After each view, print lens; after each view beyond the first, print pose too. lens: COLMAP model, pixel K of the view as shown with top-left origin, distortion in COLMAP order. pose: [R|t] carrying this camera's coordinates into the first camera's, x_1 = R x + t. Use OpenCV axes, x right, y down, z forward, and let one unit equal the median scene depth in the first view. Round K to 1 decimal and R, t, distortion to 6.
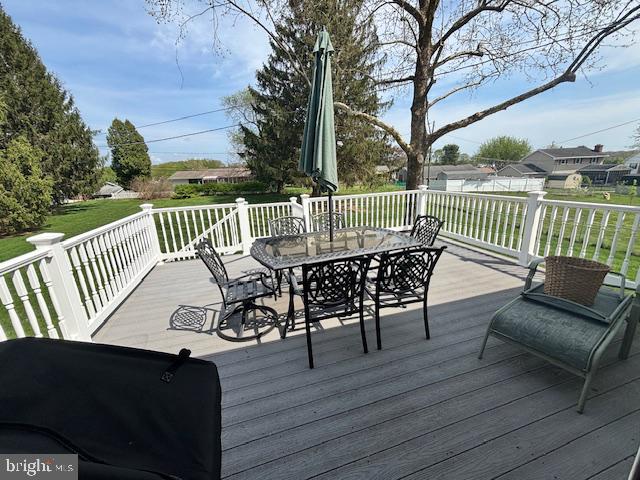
lens RADIAL K [[255.3, 0, 322.5], [0, 255.3, 241.9], [0, 0, 1]] dist [-0.003967, 0.000690]
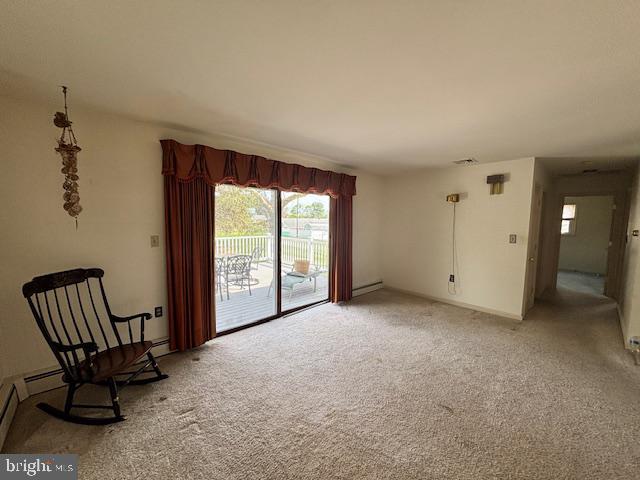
lens RADIAL K [[255.3, 0, 322.4], [0, 255.3, 241.5], [0, 0, 1]] dist [-0.003967, 0.000690]
pose [[0.901479, 0.020061, 0.432358, -0.006240], [0.059133, 0.983850, -0.168944, 0.053704], [-0.428765, 0.177866, 0.885734, -0.250209]]
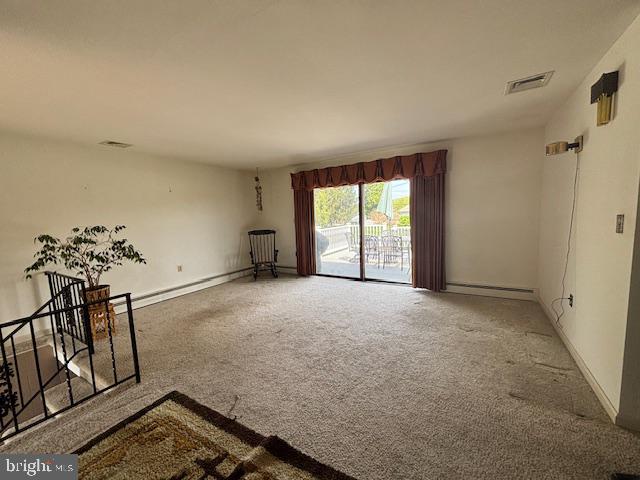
lens RADIAL K [[255.3, 0, 321.9], [0, 255.3, 242.0], [0, 0, 1]] dist [-0.003967, 0.000690]
pose [[0.662293, 0.101069, -0.742397, 0.318278], [-0.189125, 0.981325, -0.035122, 0.054045], [0.724983, 0.163667, 0.669039, -0.266491]]
